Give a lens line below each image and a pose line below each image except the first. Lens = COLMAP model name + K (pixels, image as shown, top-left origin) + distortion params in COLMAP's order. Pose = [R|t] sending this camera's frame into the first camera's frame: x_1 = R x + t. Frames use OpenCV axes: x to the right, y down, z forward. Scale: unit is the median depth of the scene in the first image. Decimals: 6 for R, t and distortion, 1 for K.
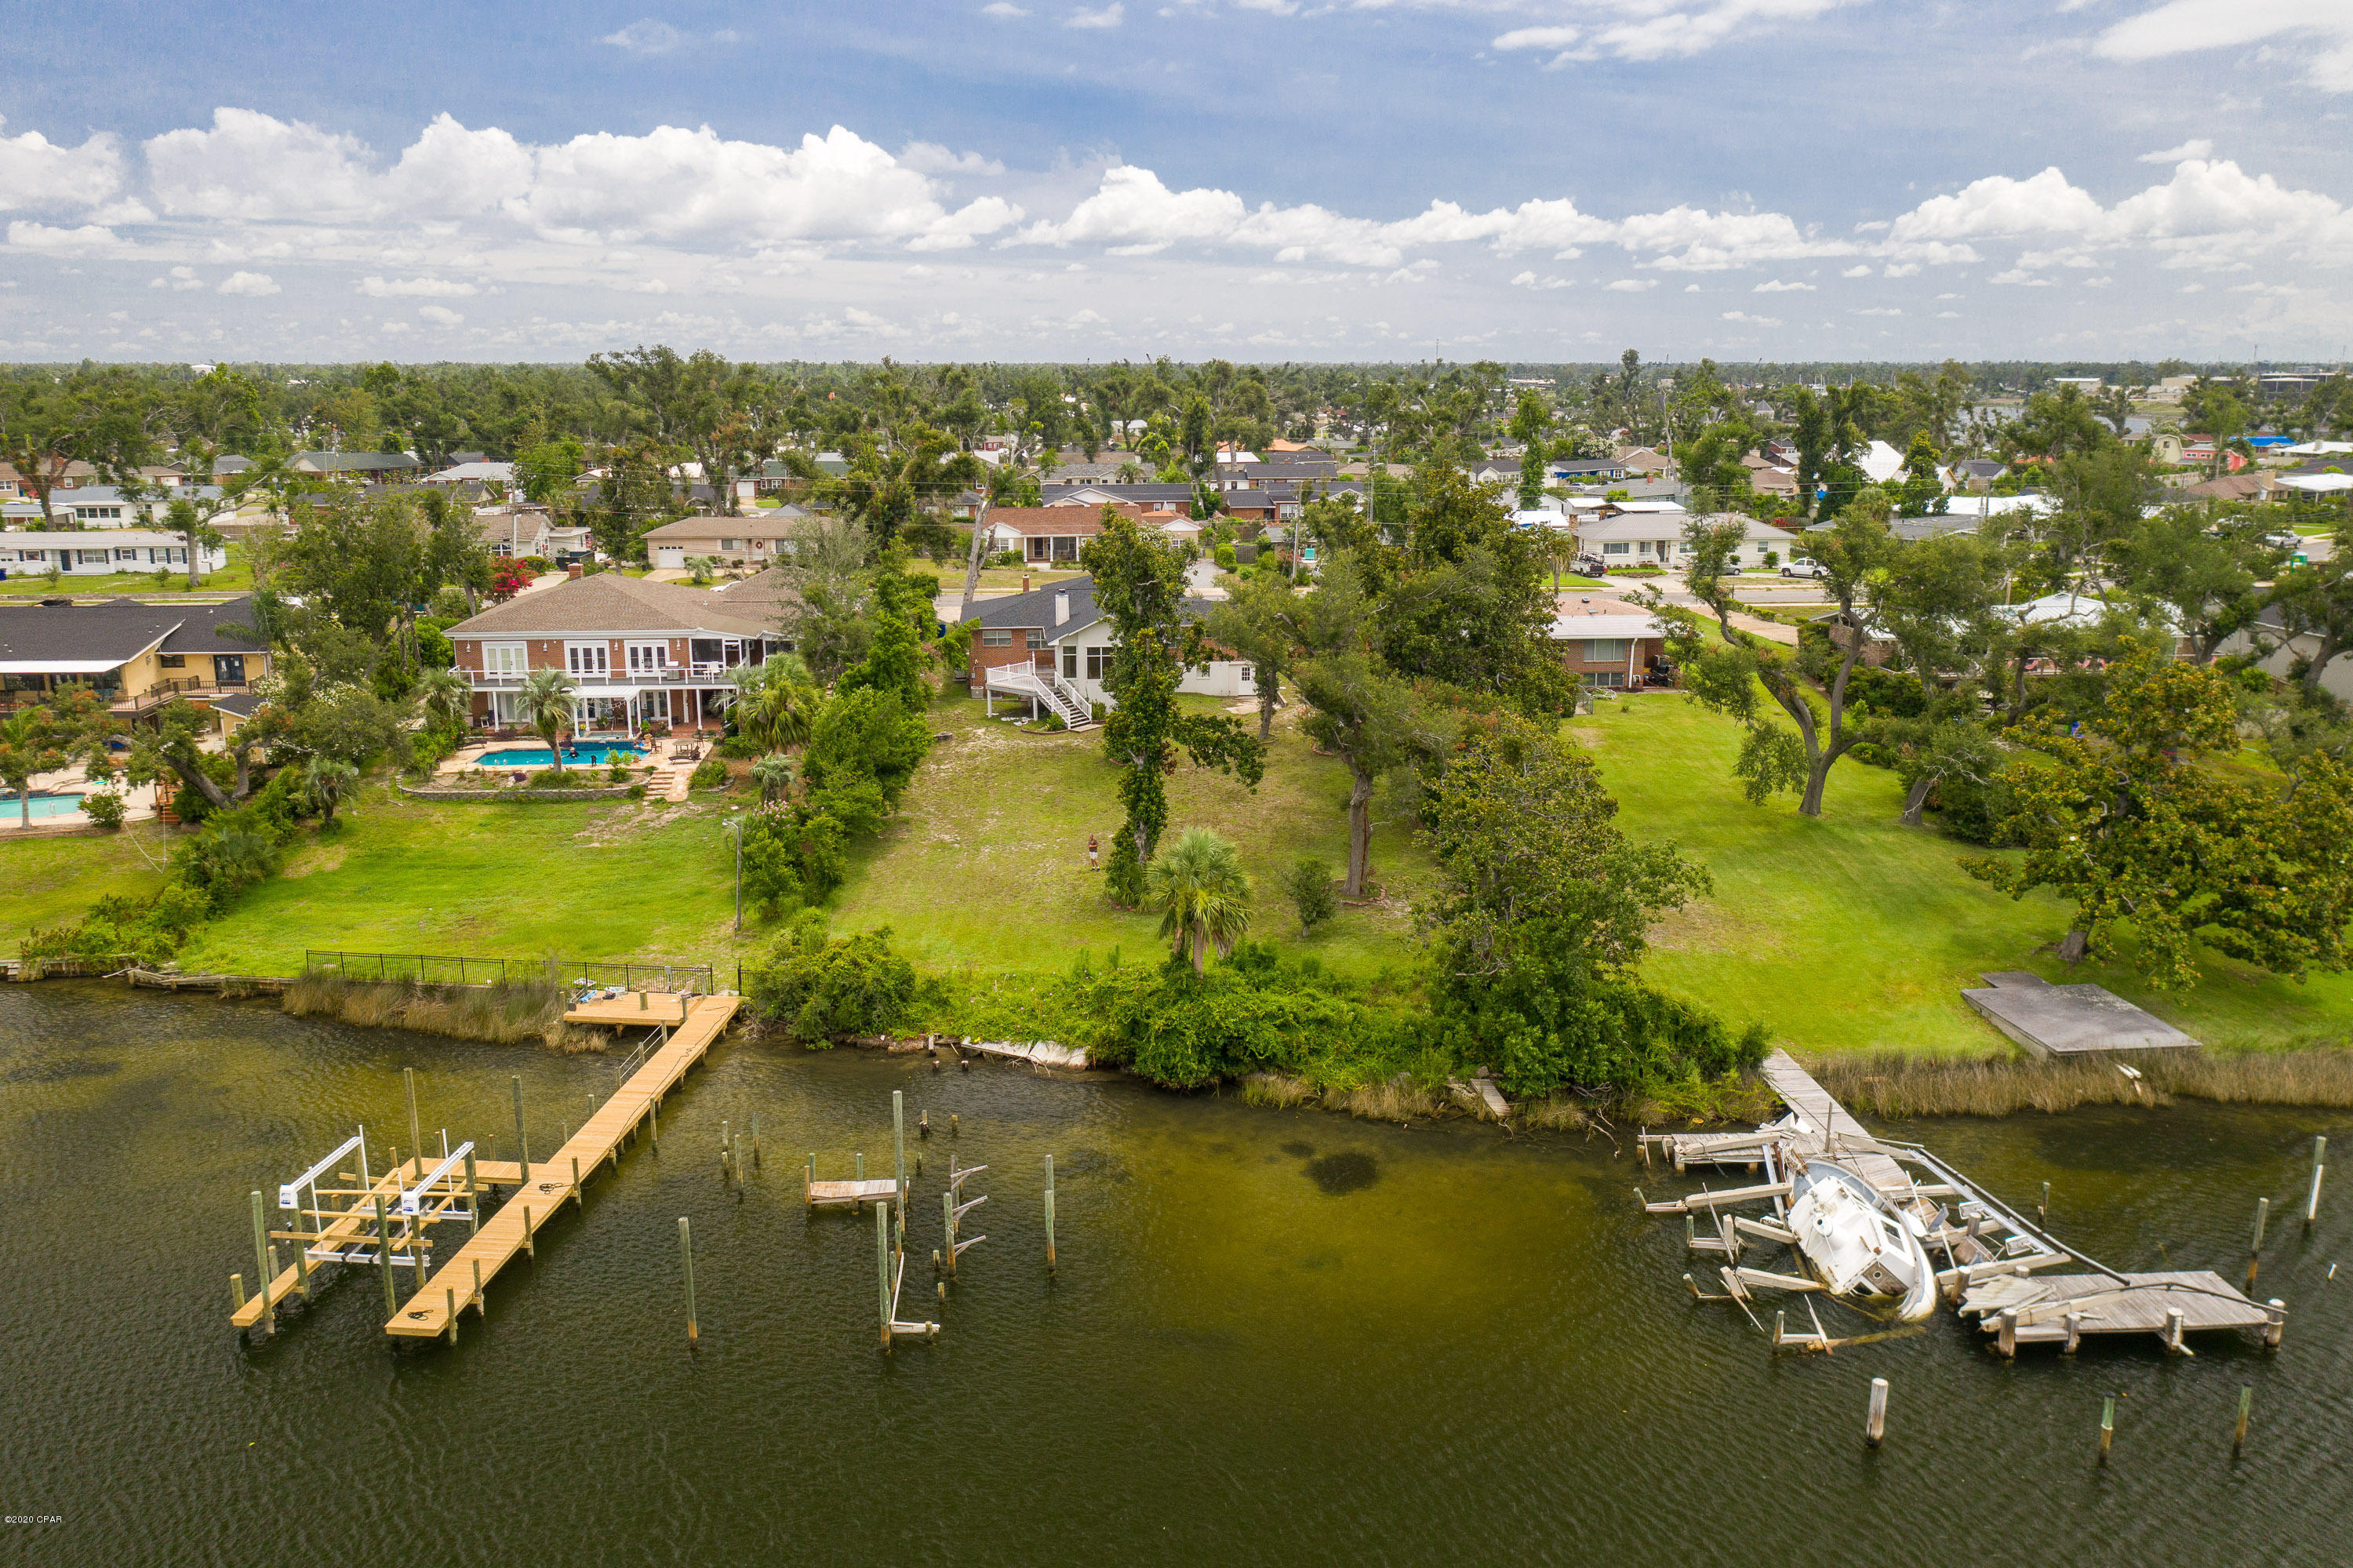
lens RADIAL K [[1845.3, 0, 1166.5], [0, 1845.3, 735.1], [0, 0, 1]] dist [-0.014327, 0.000032]
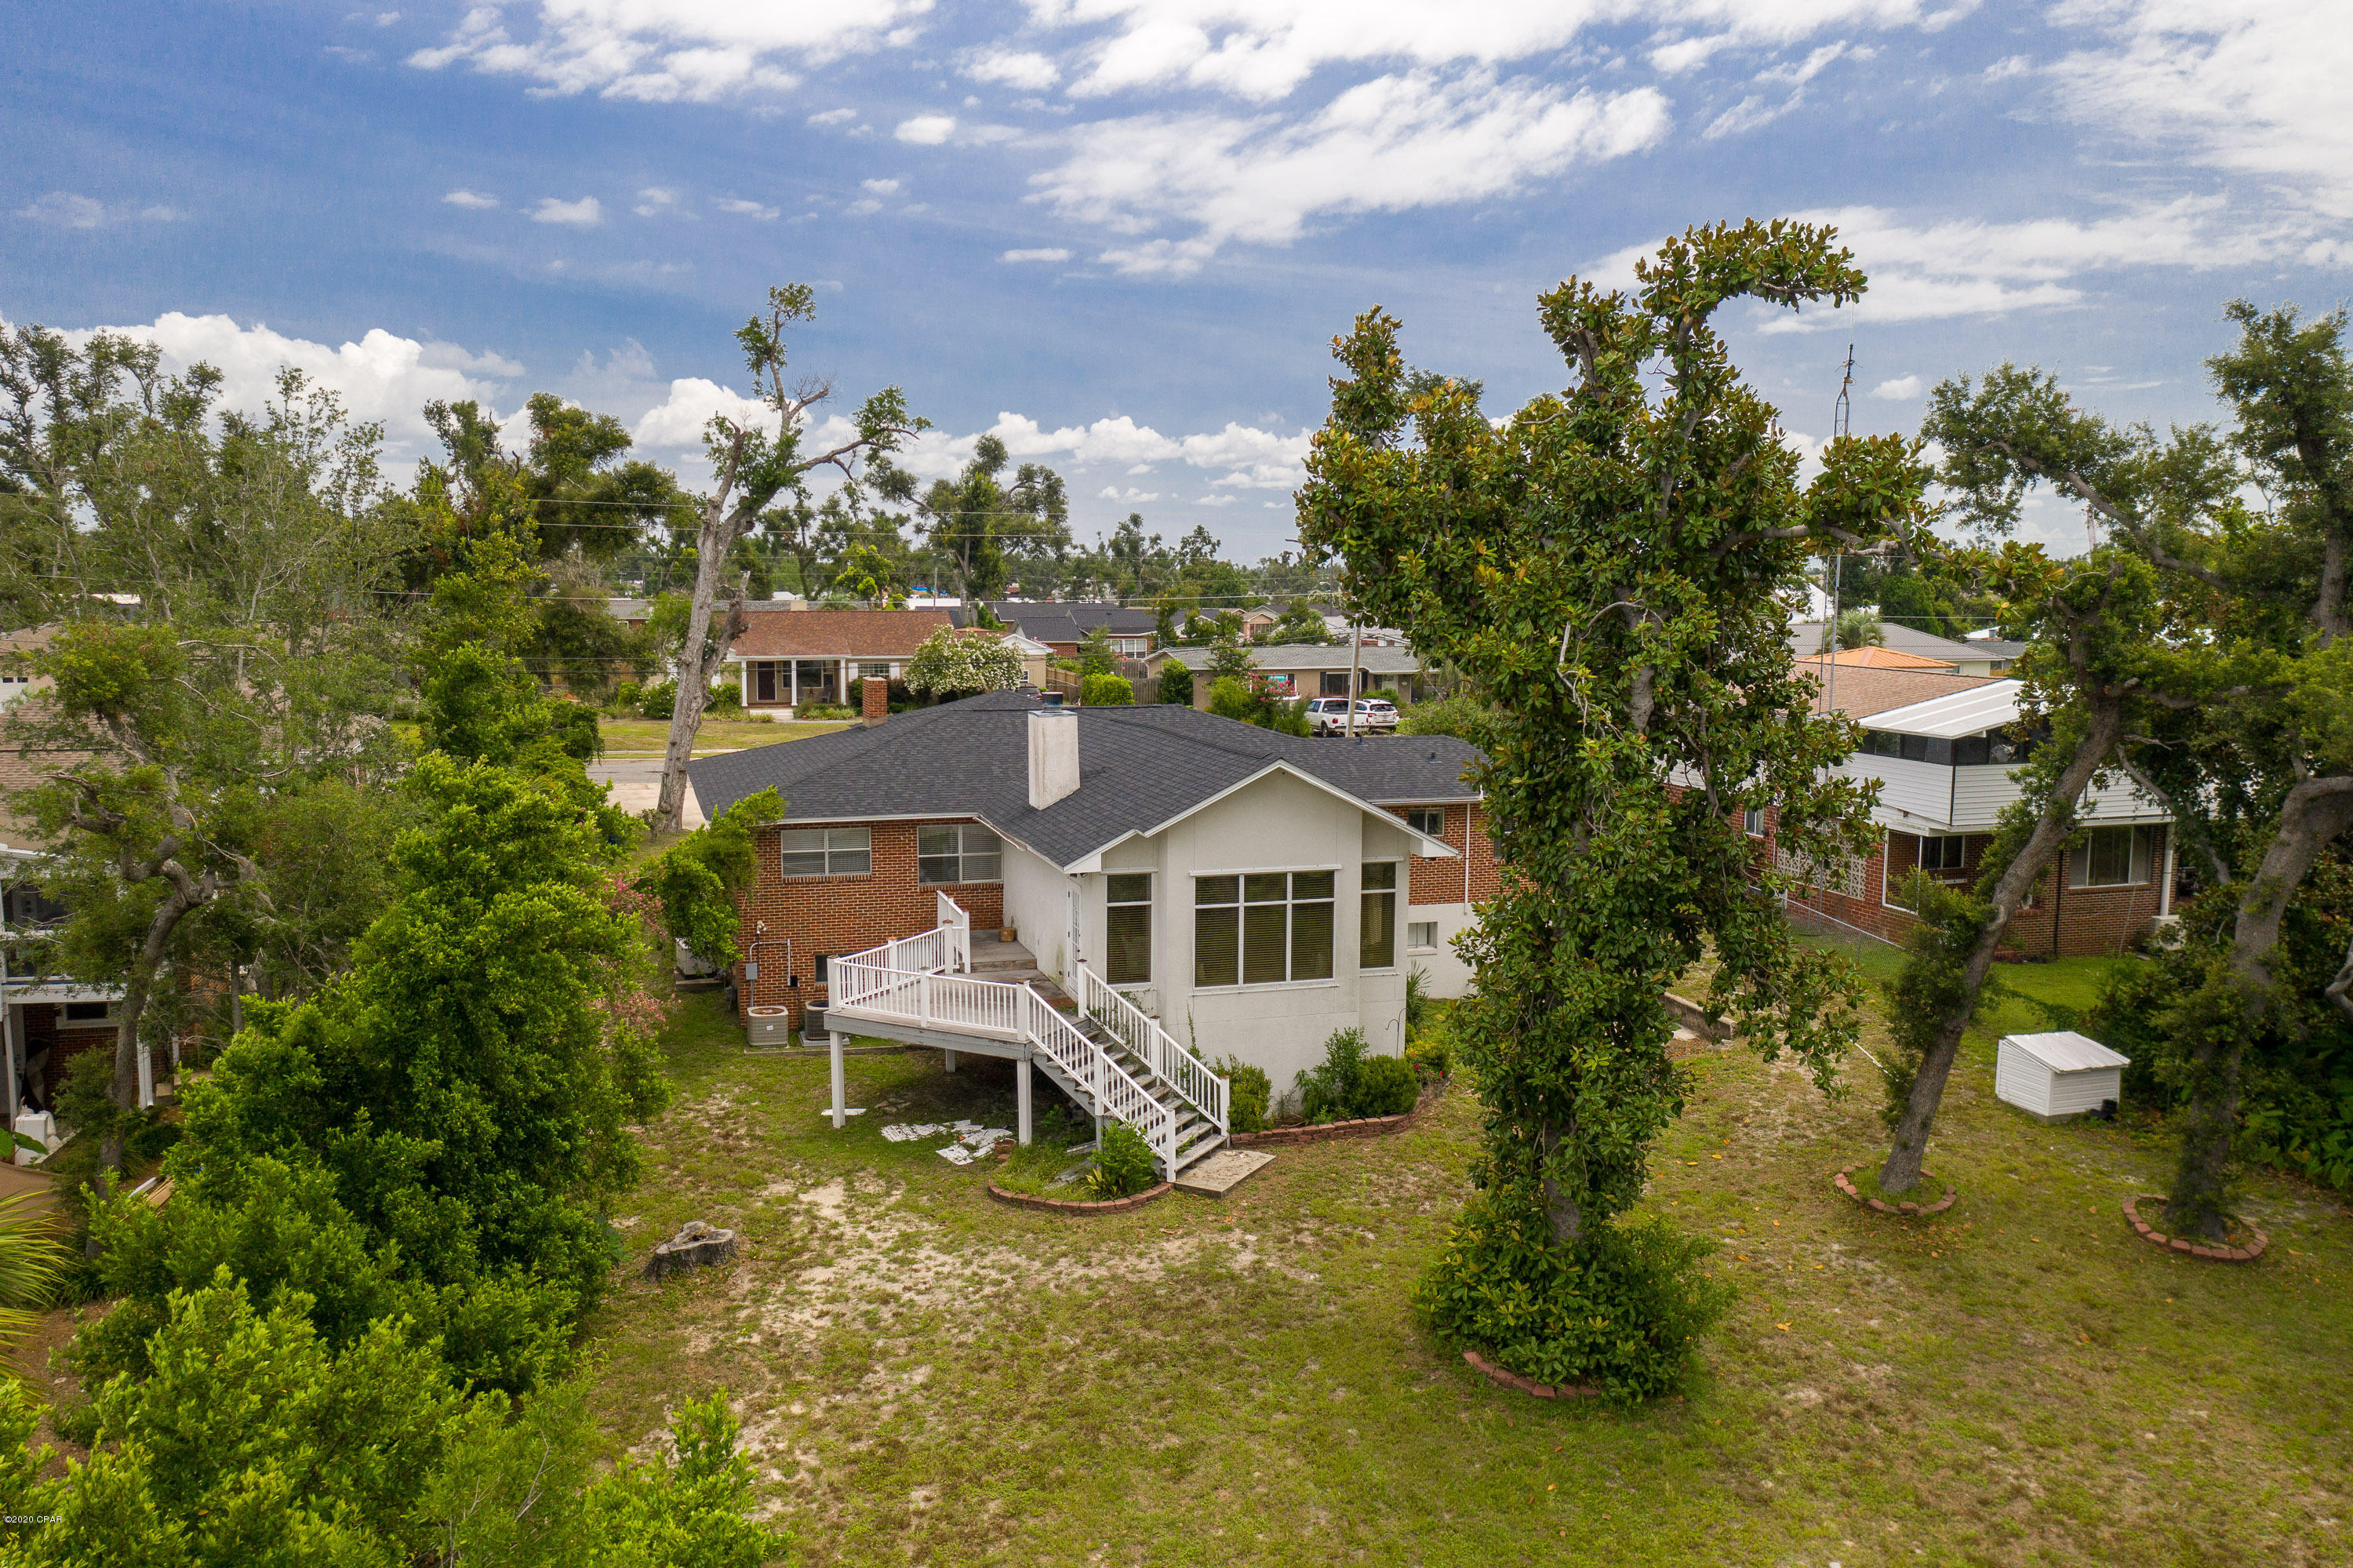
lens RADIAL K [[1845.3, 0, 1166.5], [0, 1845.3, 735.1], [0, 0, 1]] dist [-0.014327, 0.000032]
pose [[0.976560, -0.003858, 0.215213, -0.108557], [0.028494, 0.993357, -0.111492, -0.037306], [-0.213353, 0.115011, 0.970182, 0.712852]]
